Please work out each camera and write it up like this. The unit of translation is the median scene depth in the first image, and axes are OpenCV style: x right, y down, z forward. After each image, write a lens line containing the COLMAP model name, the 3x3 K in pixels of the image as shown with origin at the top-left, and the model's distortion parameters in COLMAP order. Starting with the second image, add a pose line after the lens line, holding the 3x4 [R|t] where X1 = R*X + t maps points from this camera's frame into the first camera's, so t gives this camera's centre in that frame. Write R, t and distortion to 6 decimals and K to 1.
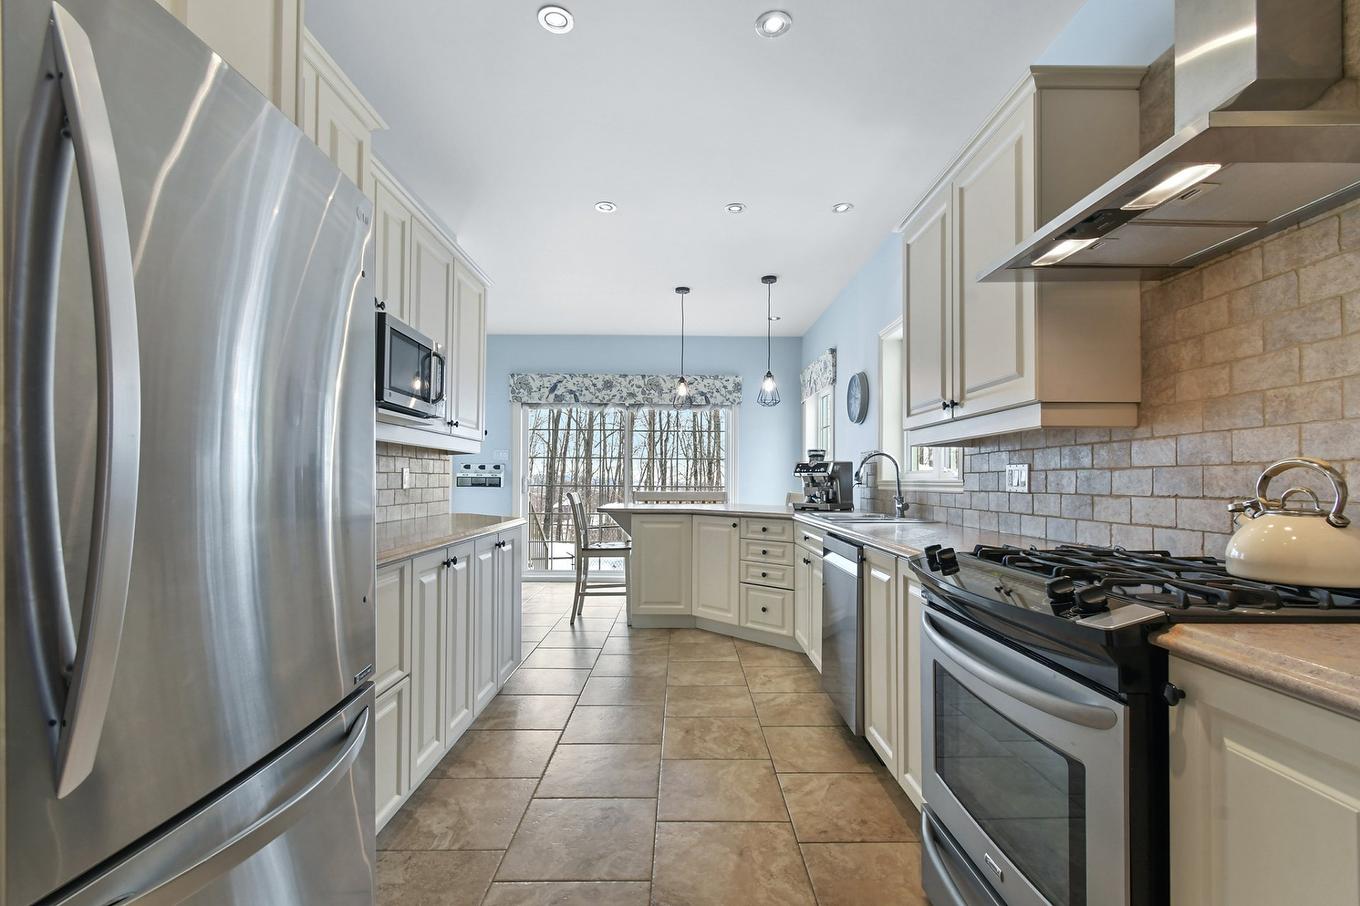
lens RADIAL K [[615.1, 0, 683.5], [0, 615.1, 463.8], [0, 0, 1]] dist [0.001808, -0.000581]
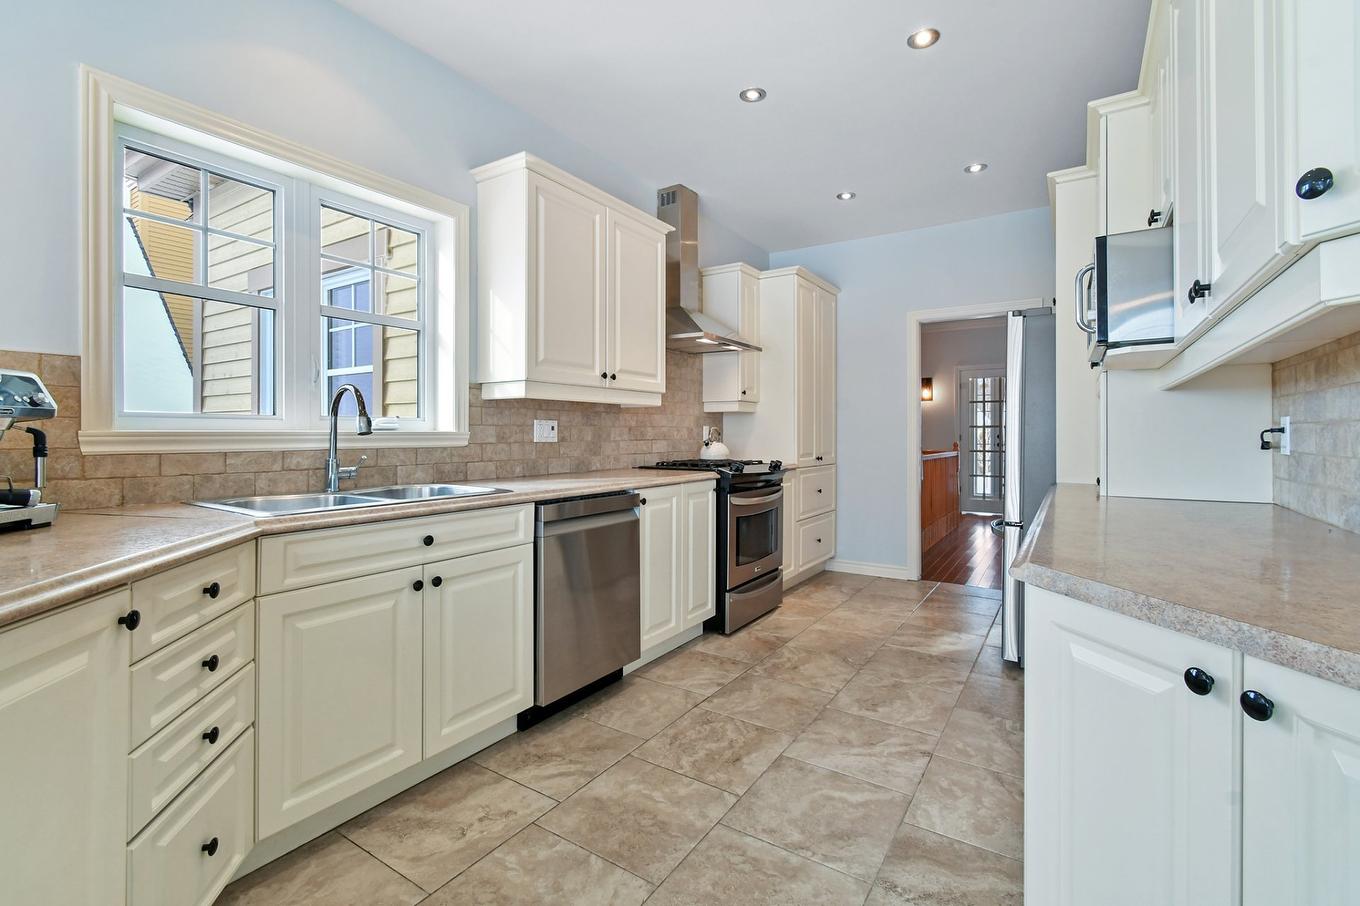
lens RADIAL K [[609.1, 0, 685.4], [0, 609.1, 434.7], [0, 0, 1]] dist [0.001097, -0.000038]
pose [[-0.839447, -0.005360, 0.543416, -0.428944], [-0.018169, 0.999669, -0.018207, 0.052517], [-0.543138, -0.025157, -0.839266, 2.052273]]
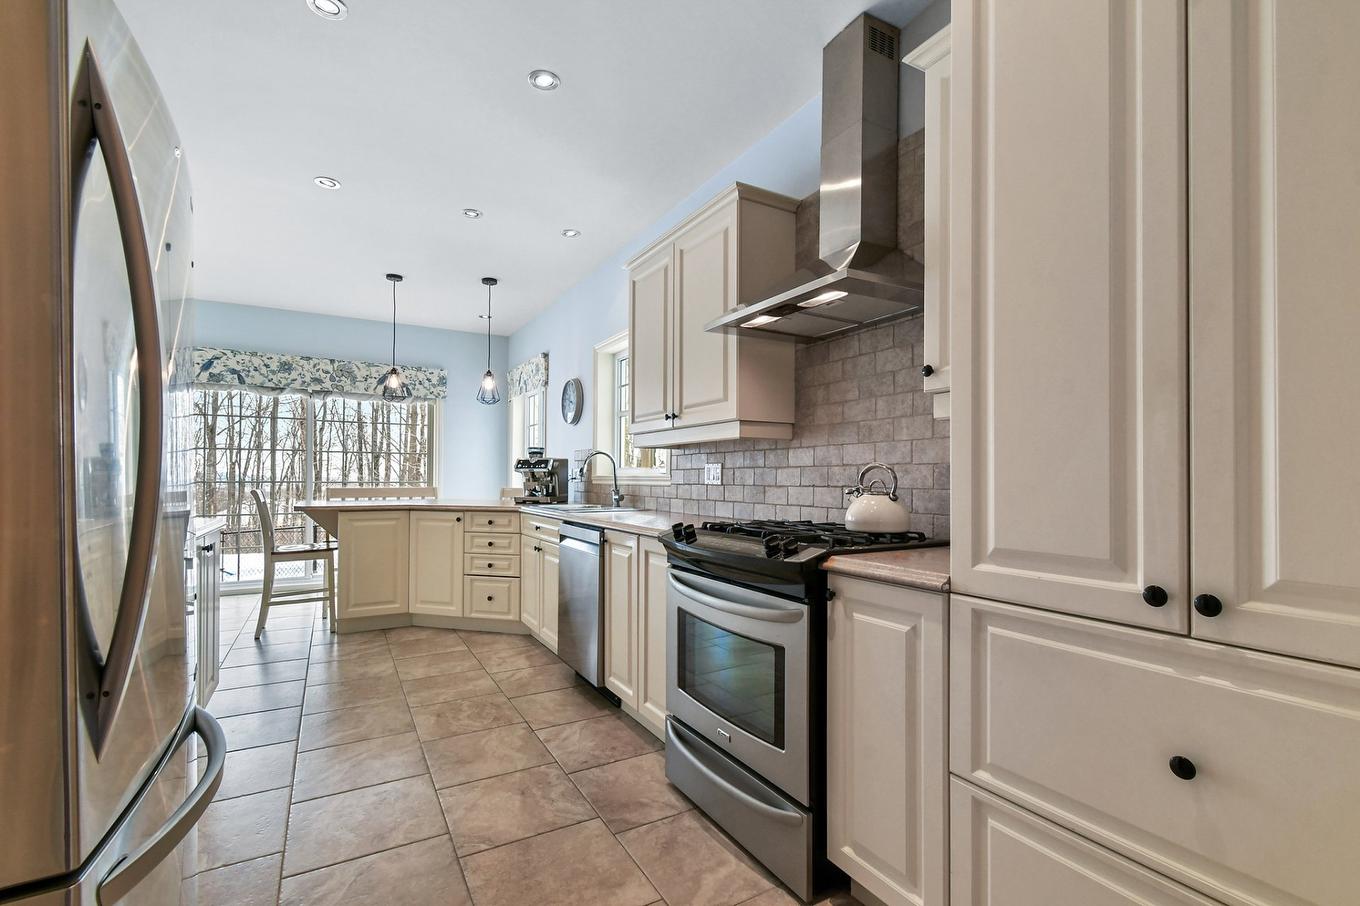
lens RADIAL K [[615.1, 0, 683.5], [0, 615.1, 463.8], [0, 0, 1]] dist [0.001808, -0.000581]
pose [[0.869761, 0.009141, 0.493388, -0.185201], [-0.012920, 0.999907, 0.004251, -0.003723], [-0.493303, -0.010072, 0.869799, -0.137379]]
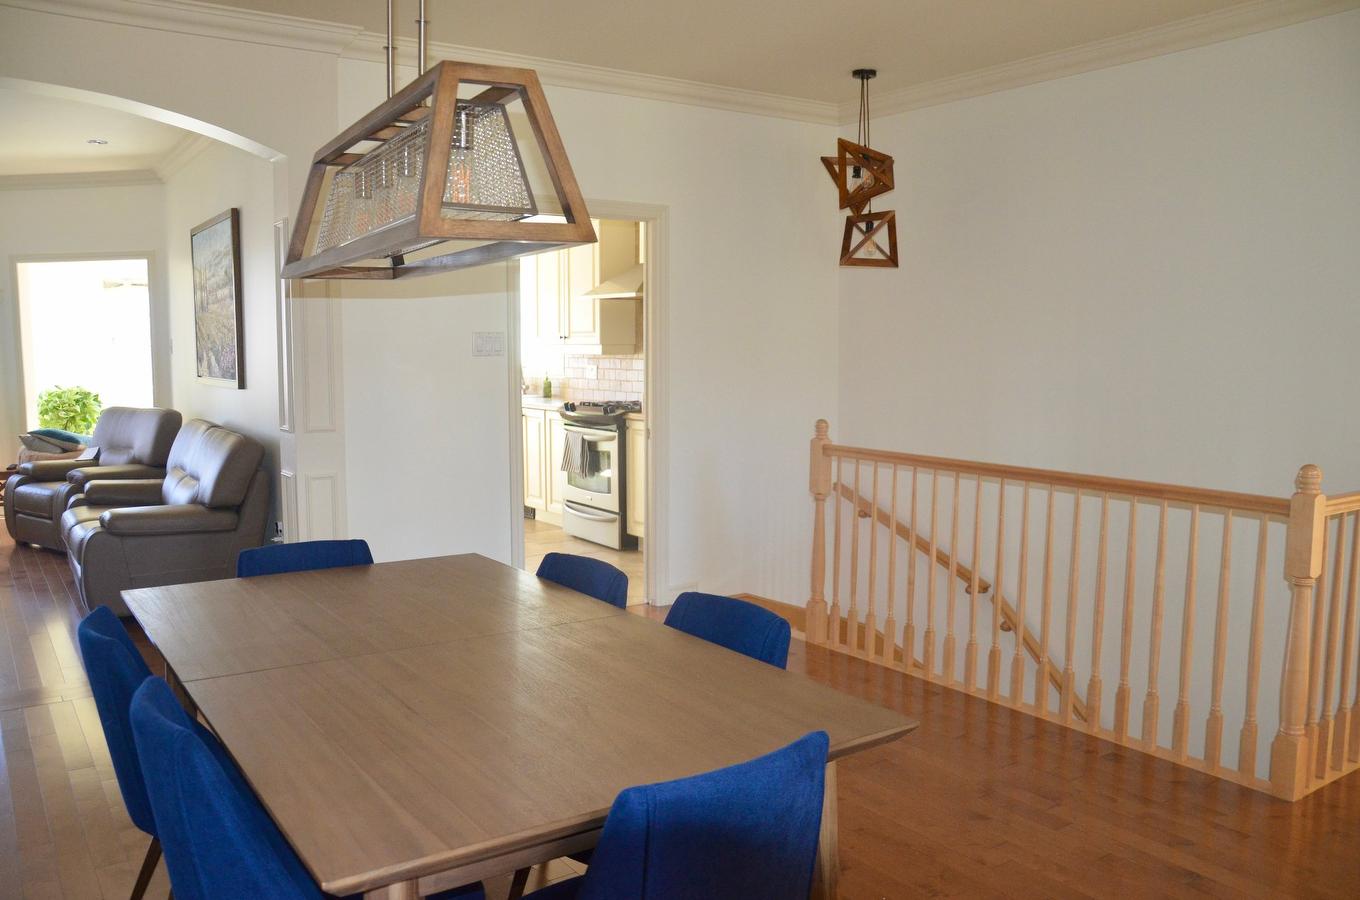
lens RADIAL K [[1107.0, 0, 675.8], [0, 1107.0, 454.4], [0, 0, 1]] dist [0.136229, 0.001600]
pose [[0.831928, -0.061642, 0.551449, -1.352386], [-0.010354, 0.991913, 0.126499, -0.184954], [-0.554786, -0.110948, 0.824562, -2.359462]]
